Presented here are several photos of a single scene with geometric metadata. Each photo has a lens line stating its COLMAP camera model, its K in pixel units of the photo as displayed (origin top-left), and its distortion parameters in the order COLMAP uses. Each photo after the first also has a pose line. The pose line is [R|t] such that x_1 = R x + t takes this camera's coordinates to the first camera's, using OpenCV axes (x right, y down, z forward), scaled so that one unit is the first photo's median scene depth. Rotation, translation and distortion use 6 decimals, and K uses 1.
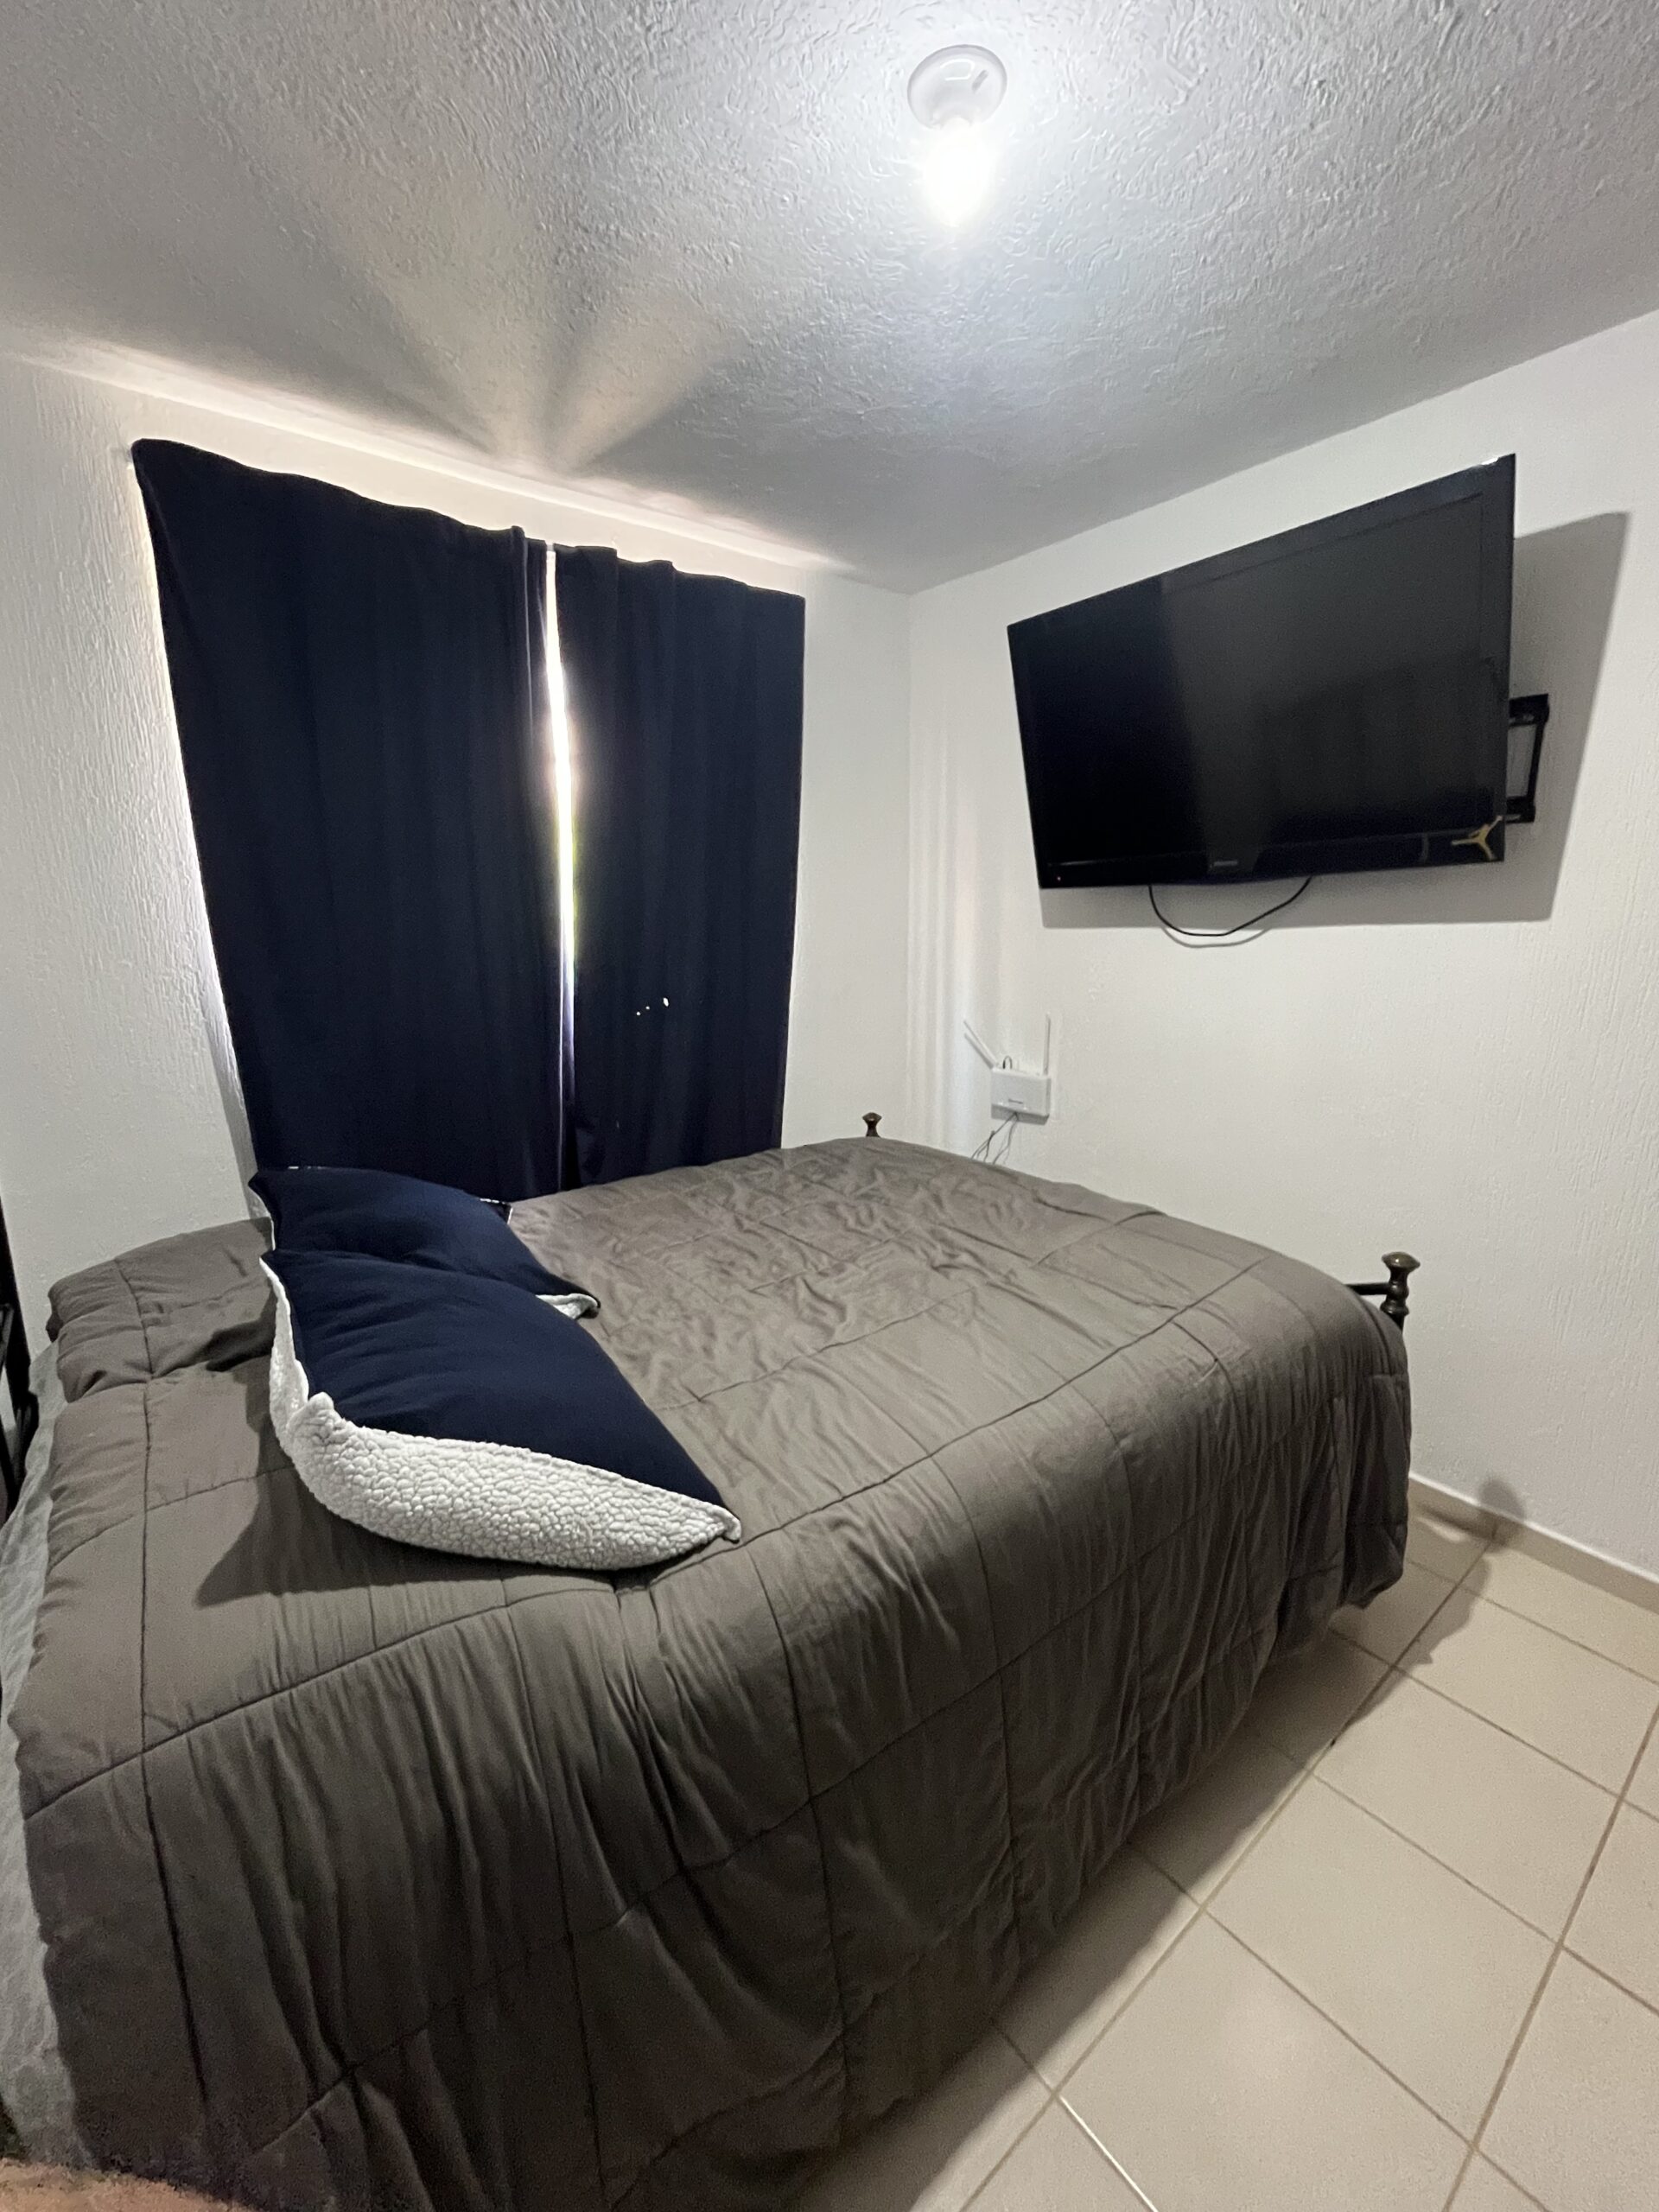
lens RADIAL K [[925.2, 0, 829.5], [0, 925.2, 1106.0], [0, 0, 1]] dist [0.011498, -0.000120]
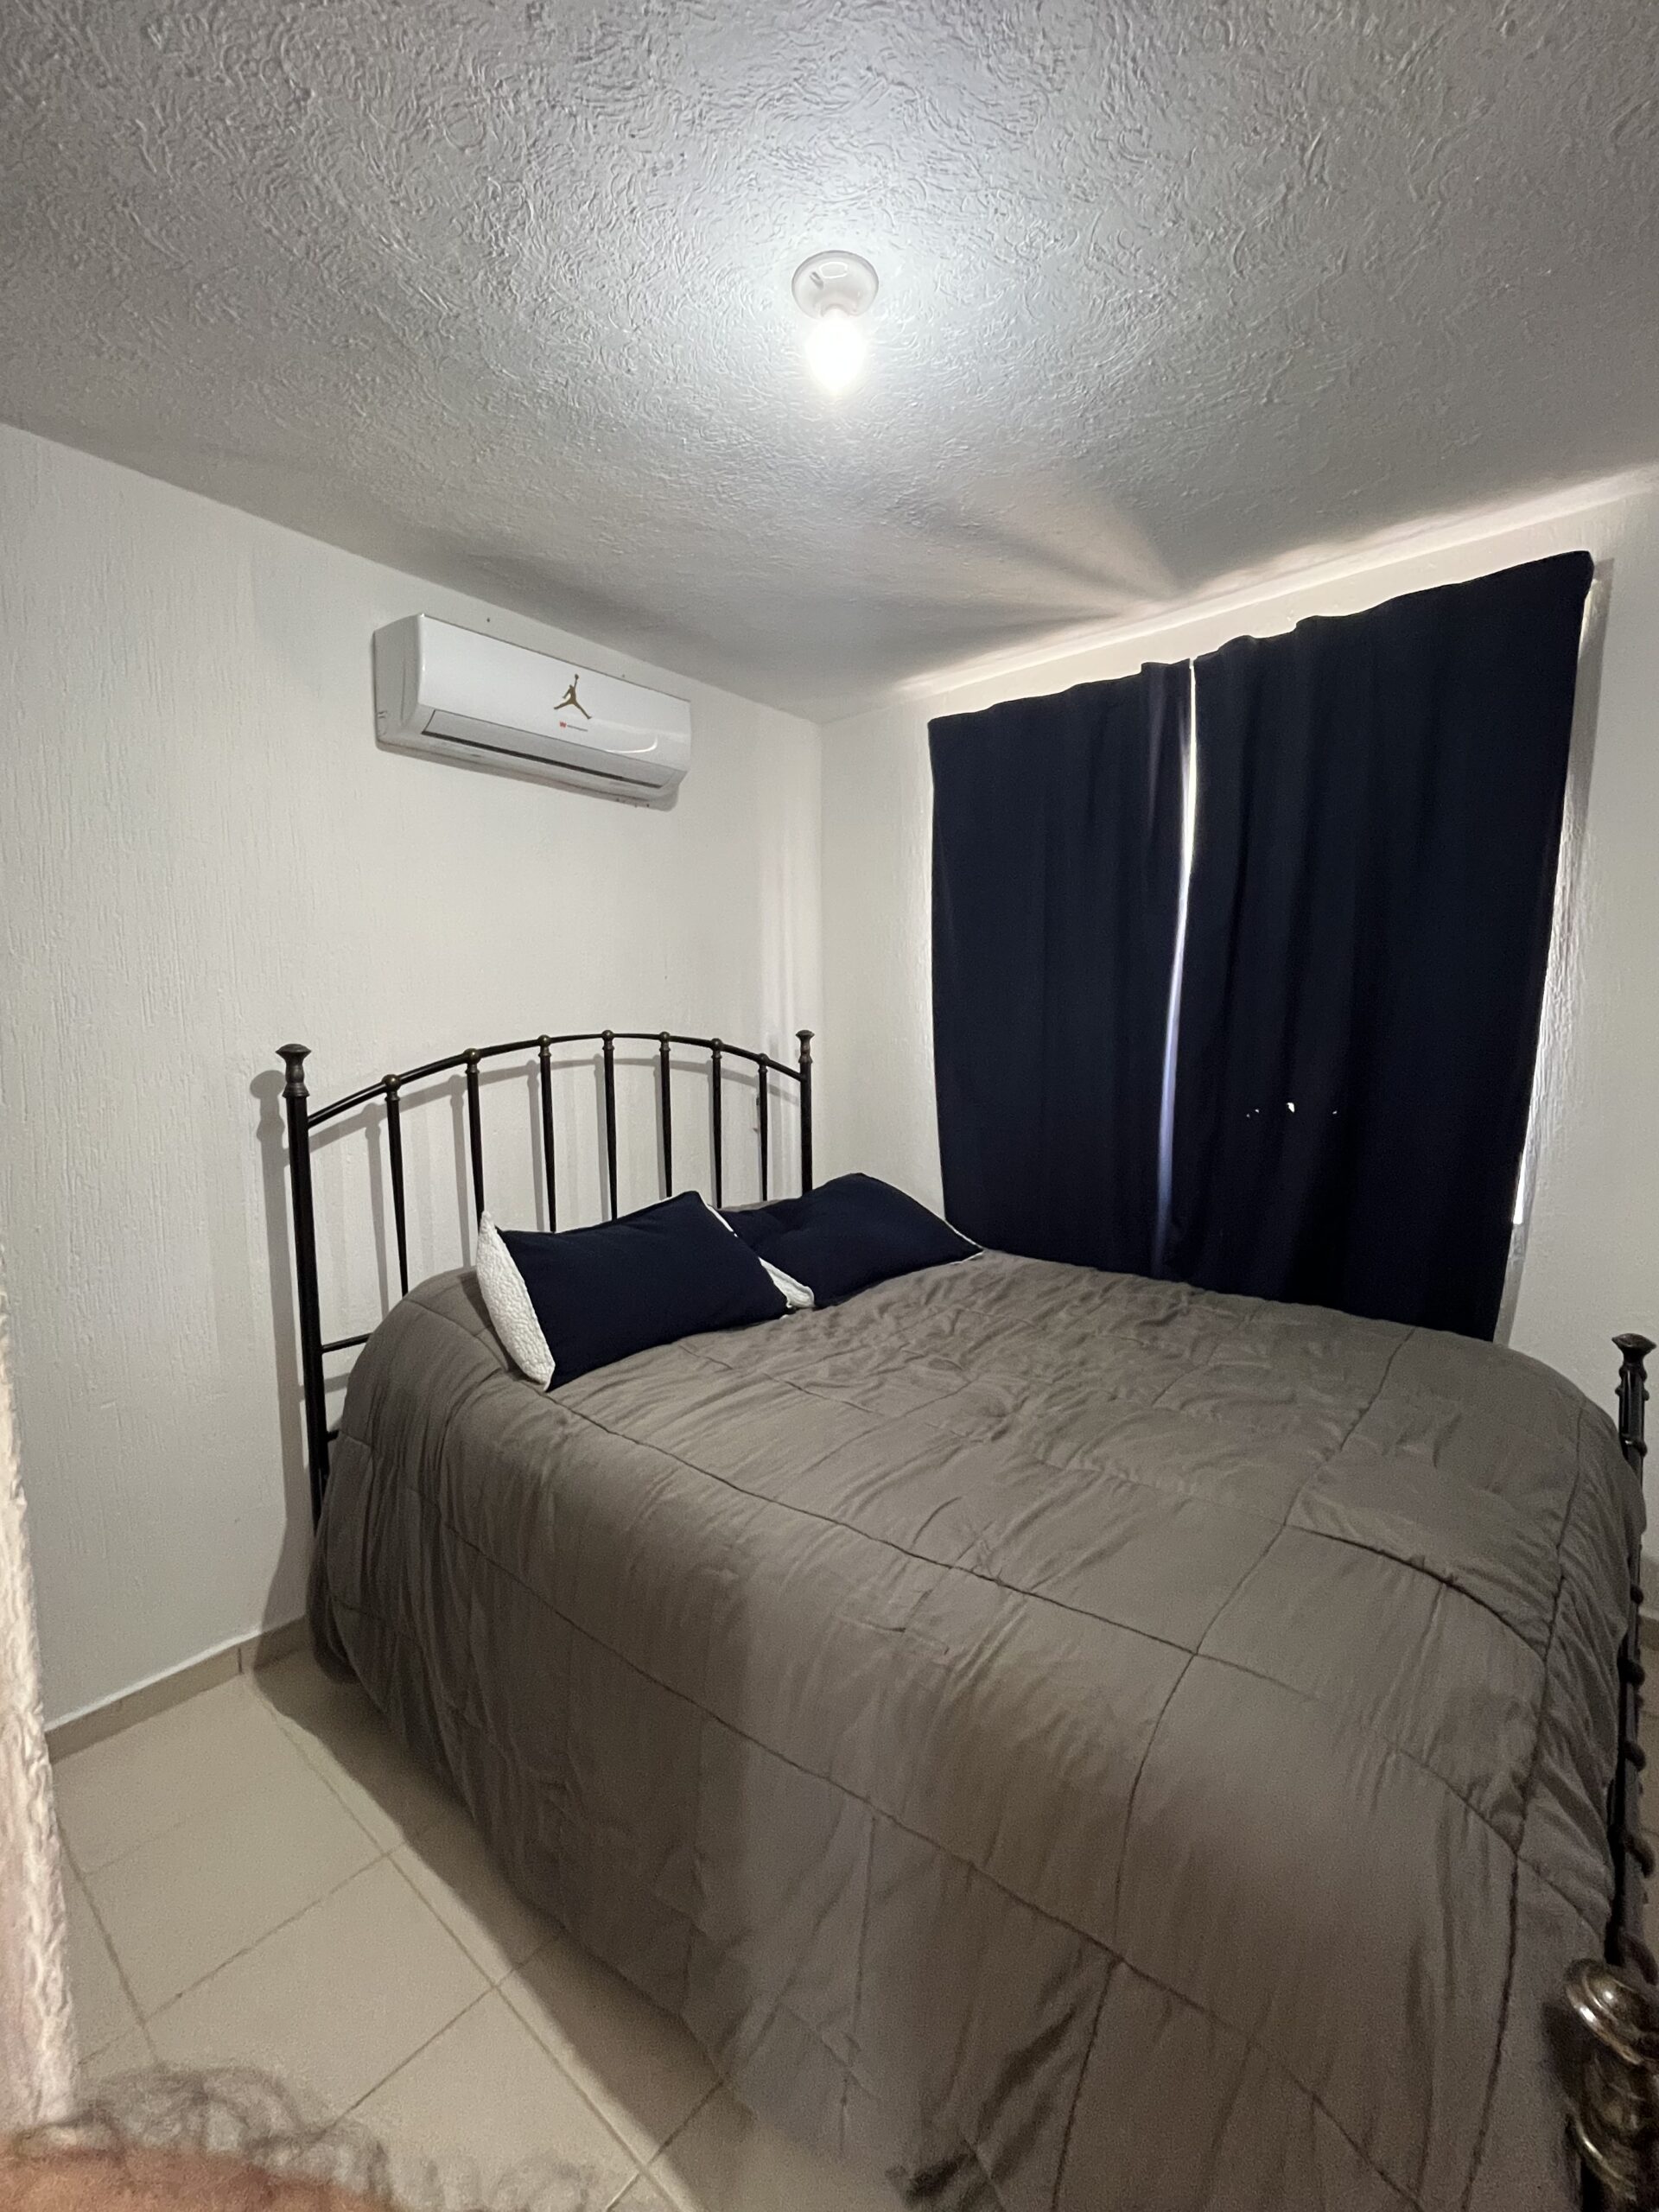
lens RADIAL K [[925.2, 0, 829.5], [0, 925.2, 1106.0], [0, 0, 1]] dist [0.011498, -0.000120]
pose [[0.198033, 0.099033, -0.975180, 0.724112], [-0.200704, 0.977901, 0.058552, -0.096918], [0.959427, 0.184127, 0.213533, 0.504299]]
